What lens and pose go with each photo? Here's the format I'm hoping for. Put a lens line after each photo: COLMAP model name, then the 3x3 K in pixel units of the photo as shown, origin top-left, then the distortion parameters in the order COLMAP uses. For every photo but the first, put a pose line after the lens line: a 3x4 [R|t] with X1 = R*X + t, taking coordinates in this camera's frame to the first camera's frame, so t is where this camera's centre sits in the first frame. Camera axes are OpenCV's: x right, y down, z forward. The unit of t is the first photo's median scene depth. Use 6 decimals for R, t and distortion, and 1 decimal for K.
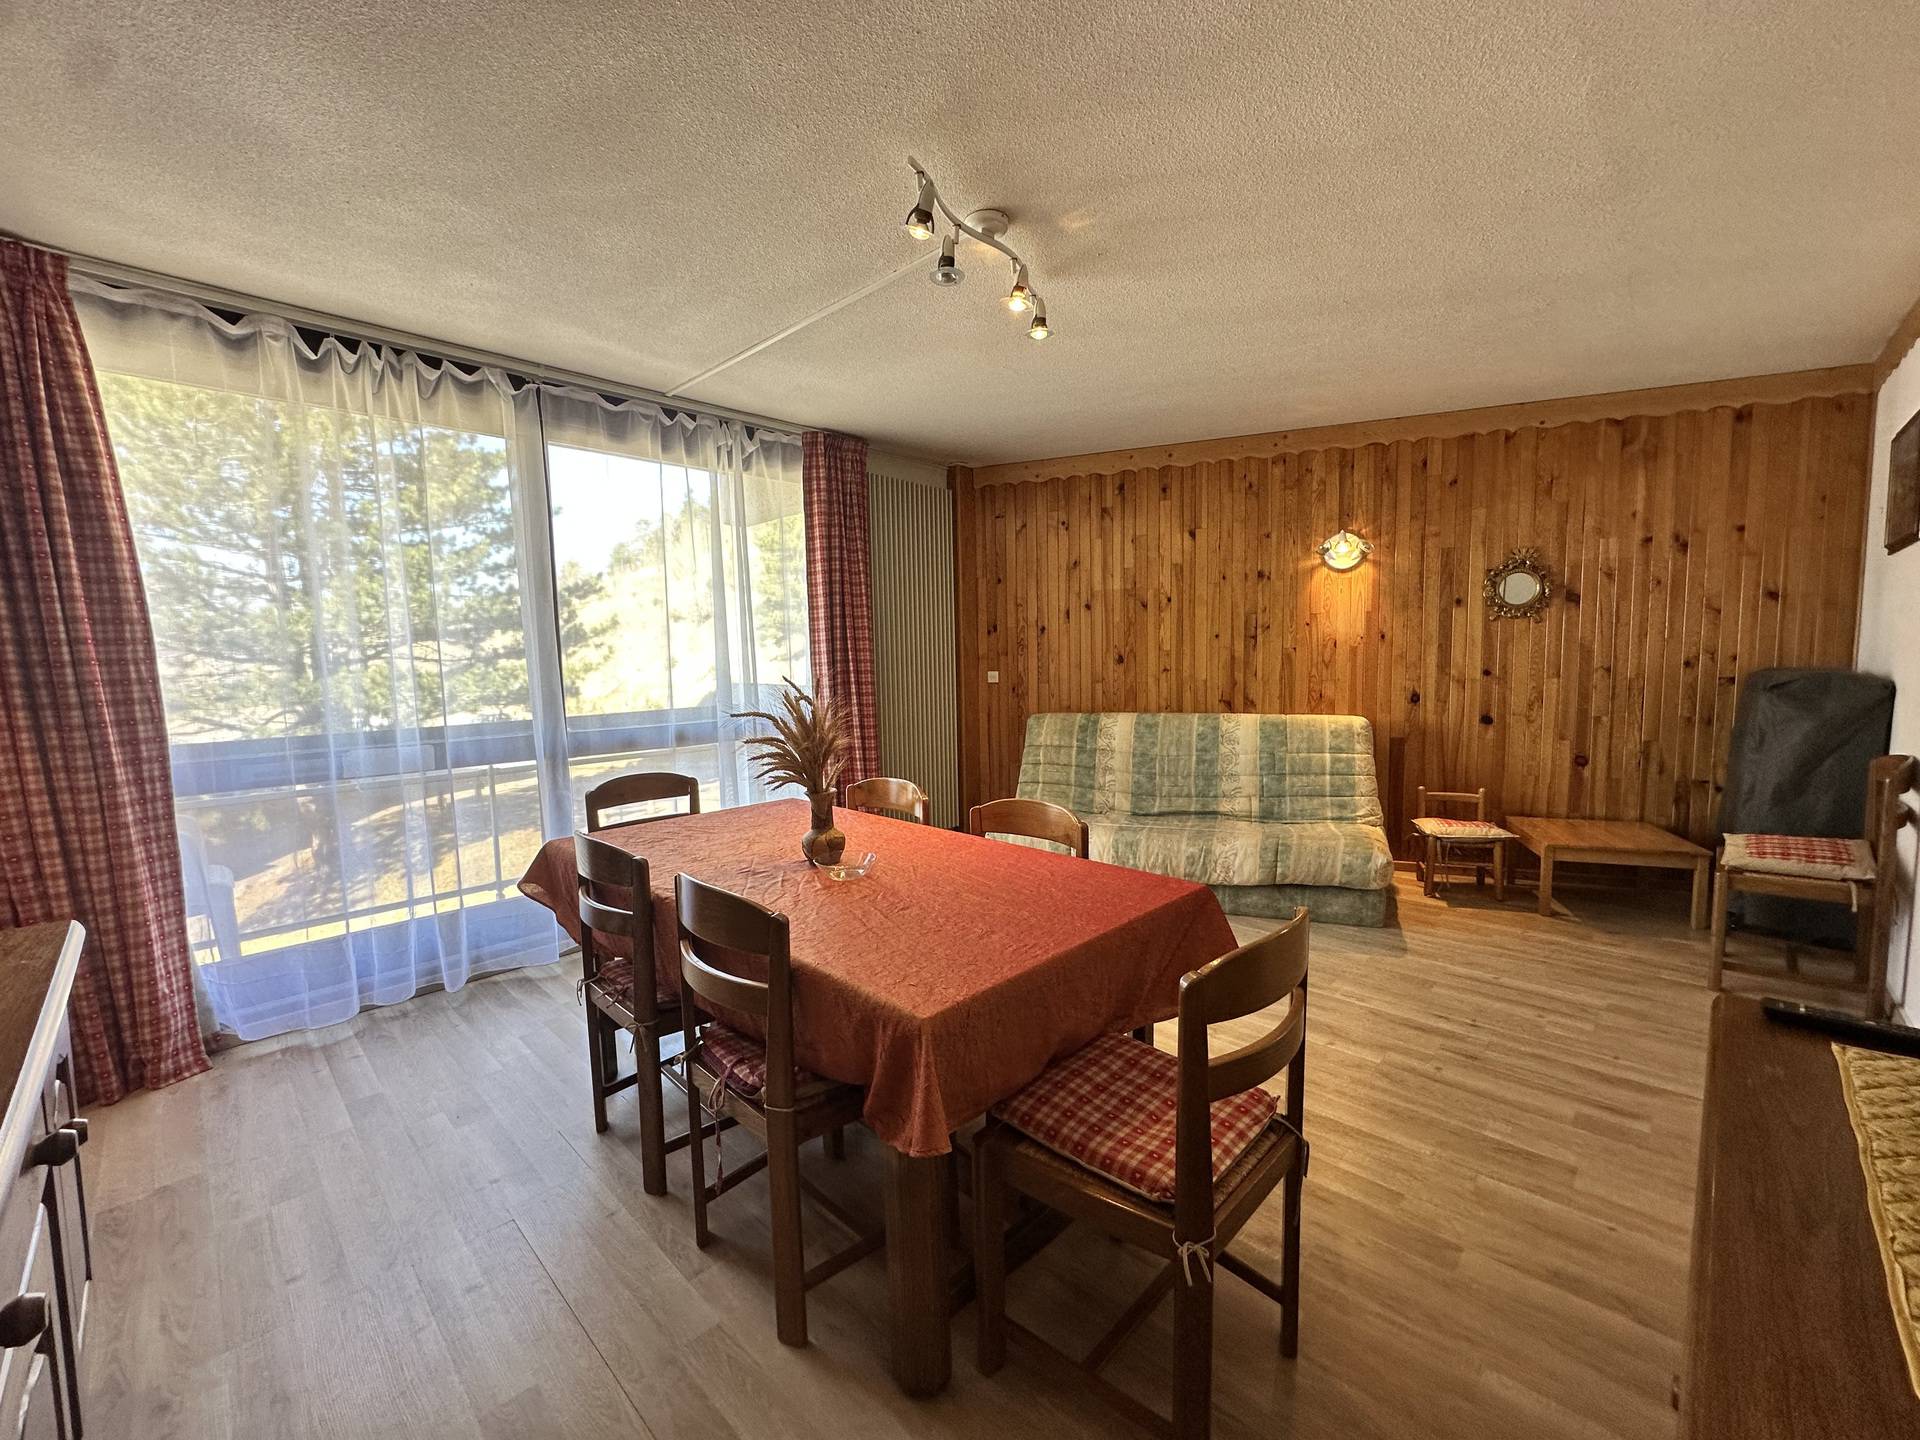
lens RADIAL K [[765.0, 0, 956.1], [0, 765.0, 720.3], [0, 0, 1]] dist [-0.002651, -0.000197]
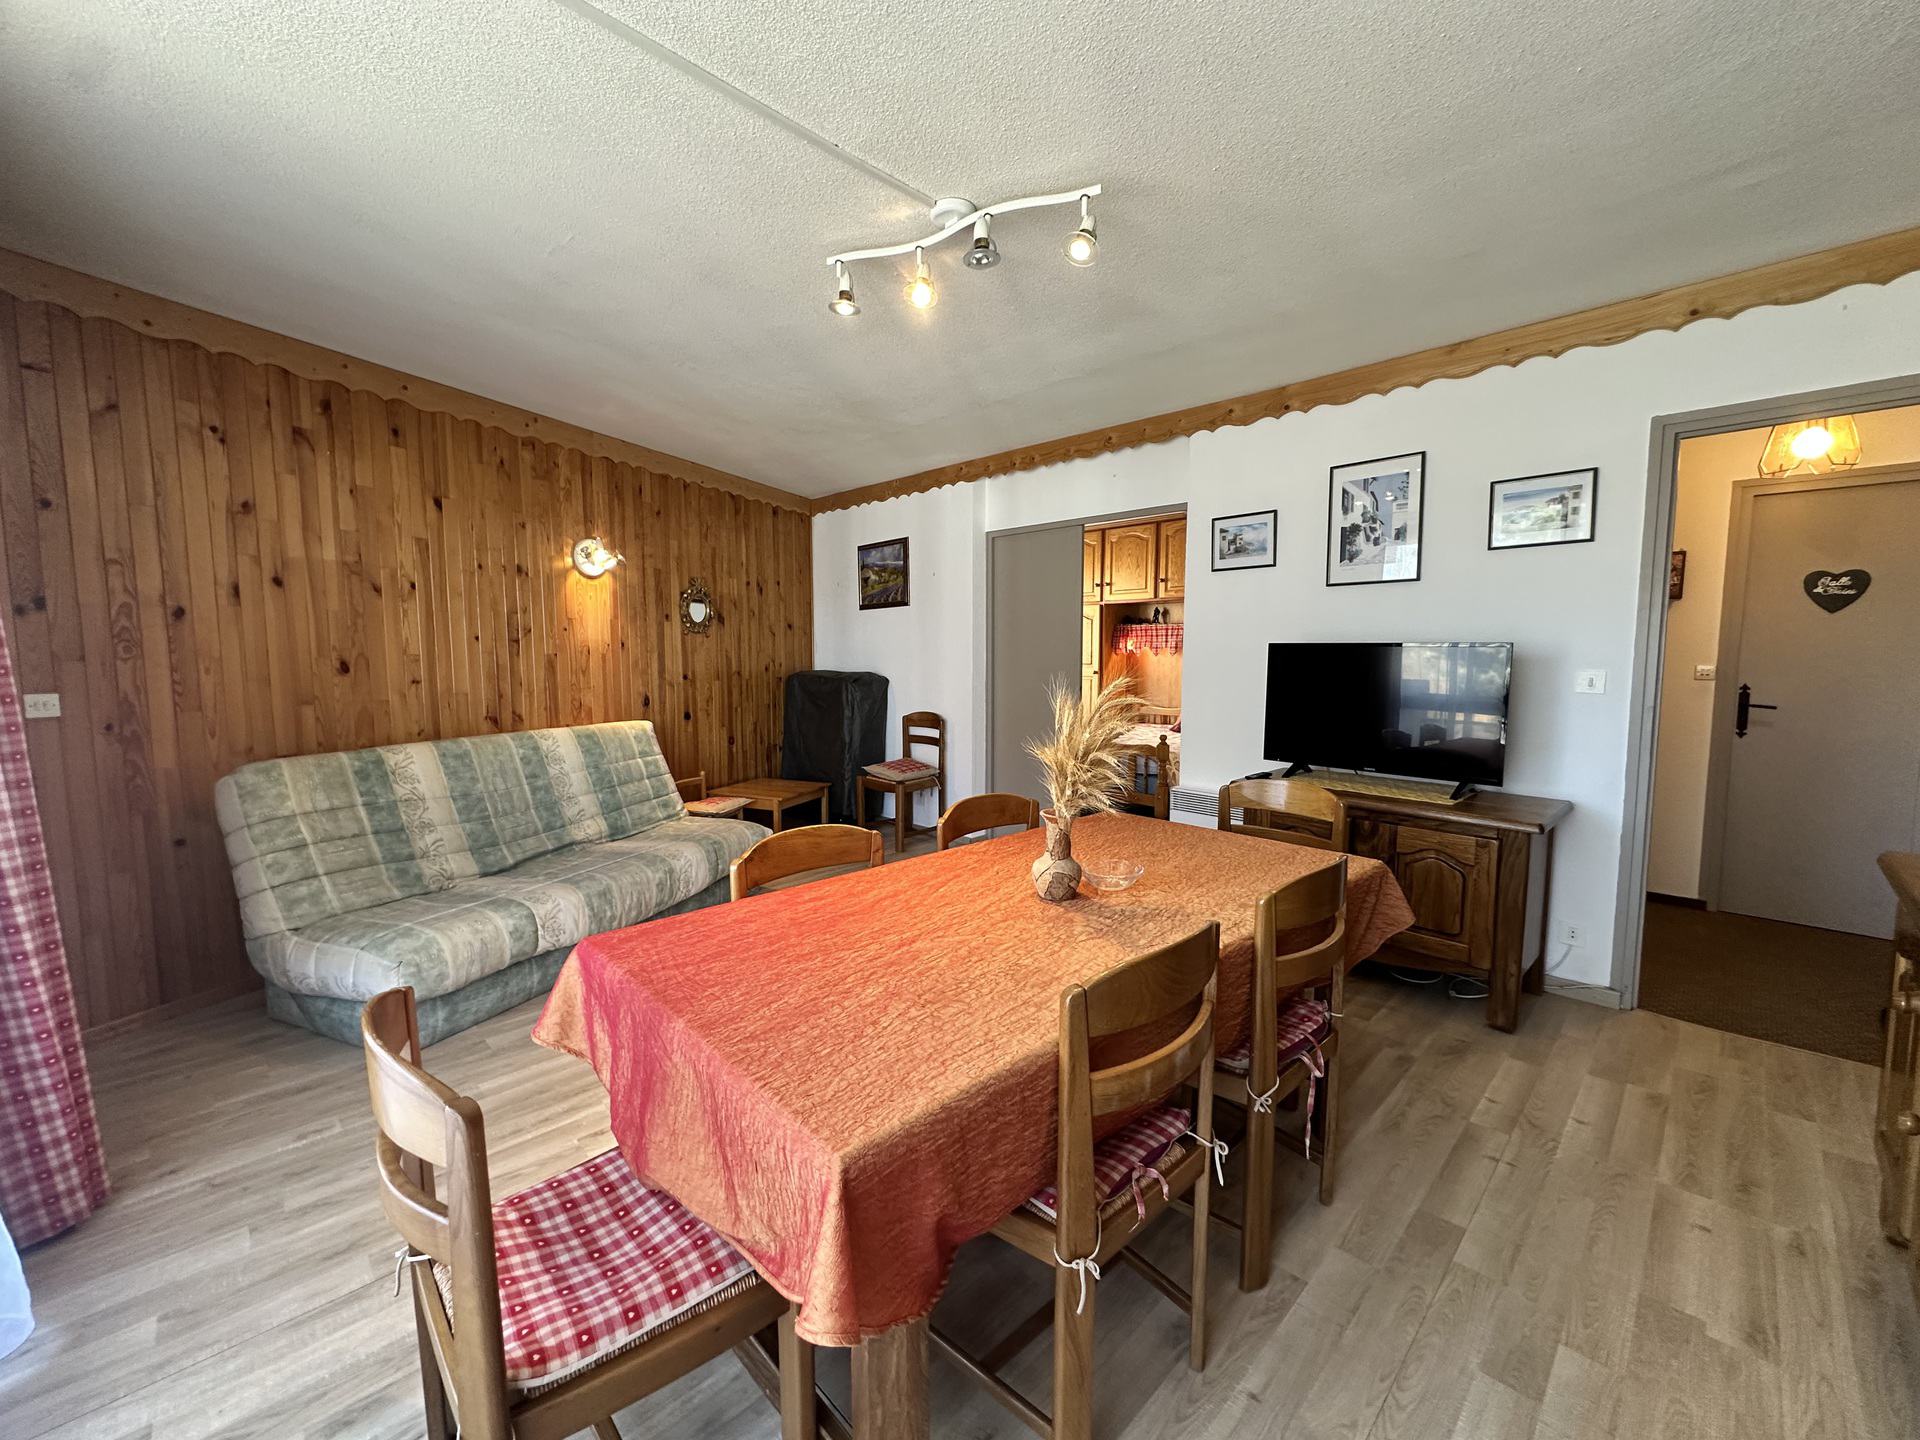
lens RADIAL K [[765.0, 0, 961.3], [0, 765.0, 720.8], [0, 0, 1]] dist [-0.002651, -0.000197]
pose [[0.025821, -0.071654, 0.997095, -0.482515], [0.086976, 0.993807, 0.069165, -0.037176], [-0.995876, 0.084937, 0.031894, 0.503815]]
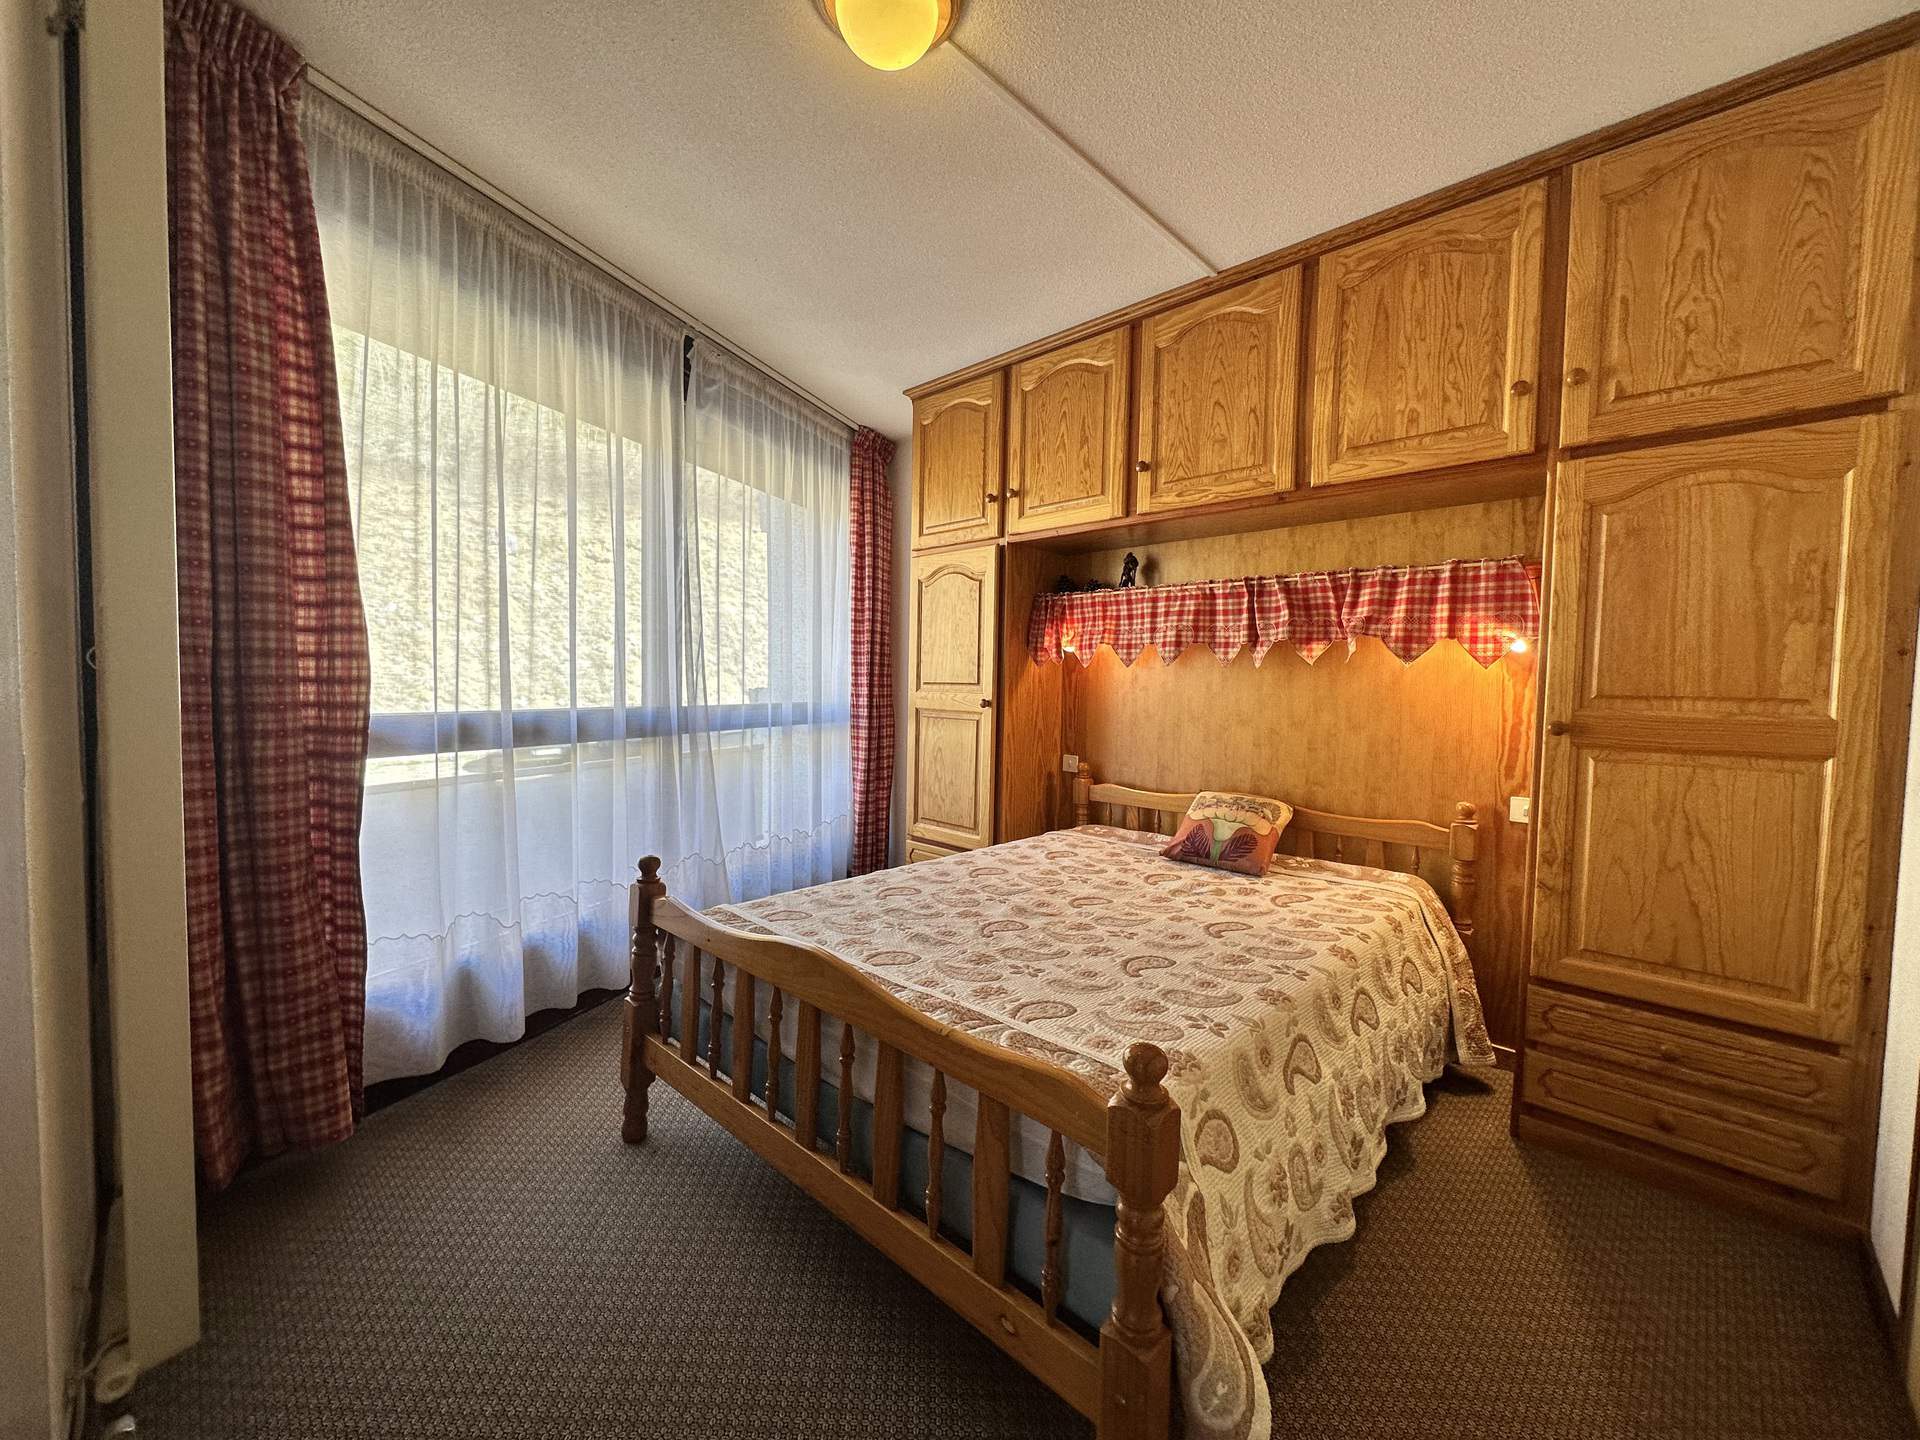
lens RADIAL K [[765.0, 0, 959.8], [0, 765.0, 721.4], [0, 0, 1]] dist [-0.002651, -0.000197]
pose [[0.001351, -0.021509, 0.999768, 0.536920], [0.063554, 0.997749, 0.021379, 0.001023], [-0.997977, 0.063510, 0.002715, 0.268185]]
